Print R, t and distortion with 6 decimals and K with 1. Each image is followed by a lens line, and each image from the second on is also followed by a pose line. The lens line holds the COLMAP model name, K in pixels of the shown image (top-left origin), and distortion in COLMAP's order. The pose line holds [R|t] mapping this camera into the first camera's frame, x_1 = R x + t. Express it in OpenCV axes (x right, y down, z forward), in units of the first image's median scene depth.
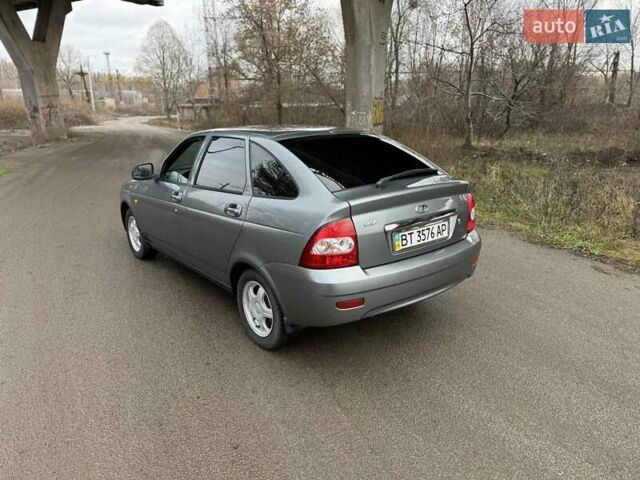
lens RADIAL K [[449.9, 0, 320.0], [0, 449.9, 240.0], [0, 0, 1]] dist [0.044932, -0.048169]
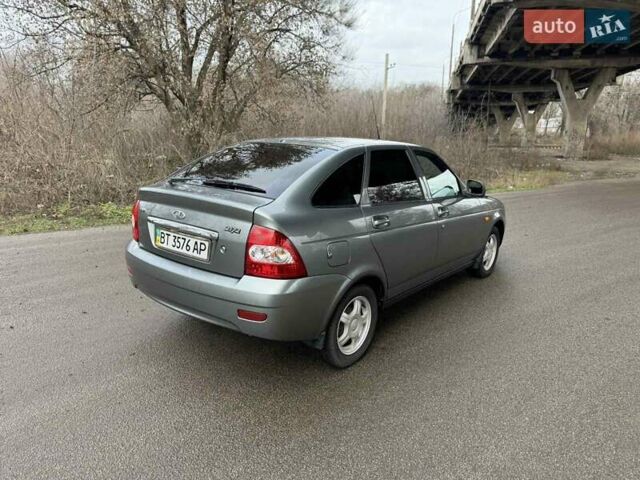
lens RADIAL K [[439.9, 0, 323.9], [0, 439.9, 250.9], [0, 0, 1]] dist [0.045505, -0.043787]
pose [[0.233421, 0.262354, -0.936314, 0.662613], [-0.296513, 0.936258, 0.188419, -0.146732], [0.926064, 0.233648, 0.296334, 0.567732]]
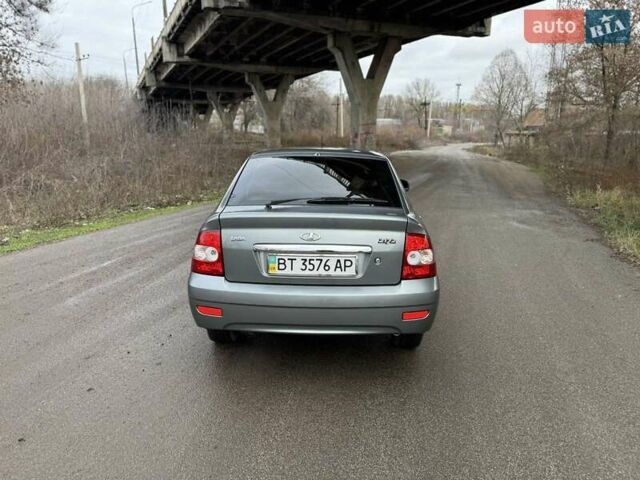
lens RADIAL K [[450.0, 0, 316.9], [0, 450.0, 241.2], [0, 0, 1]] dist [0.042740, -0.045550]
pose [[0.765427, 0.160597, -0.623161, 0.455190], [-0.193691, 0.980950, 0.014894, -0.042130], [0.613682, 0.109300, 0.781951, 0.153384]]
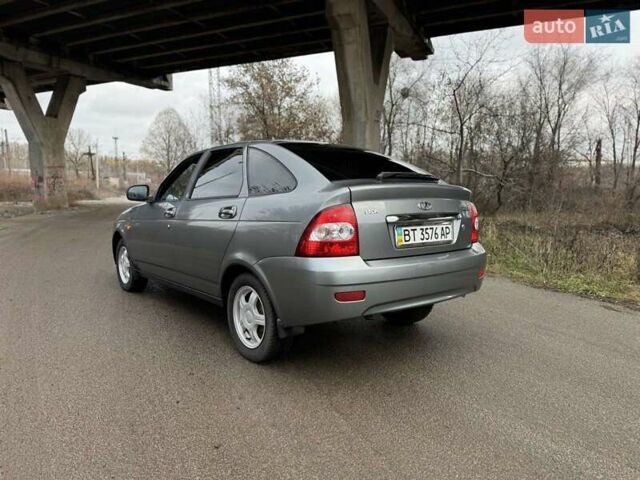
lens RADIAL K [[450.0, 0, 316.9], [0, 450.0, 241.2], [0, 0, 1]] dist [0.042740, -0.045550]
pose [[0.999866, 0.016177, 0.002679, -0.002485], [-0.015475, 0.984990, -0.171918, 0.096041], [-0.005420, 0.171853, 0.985108, 0.038175]]
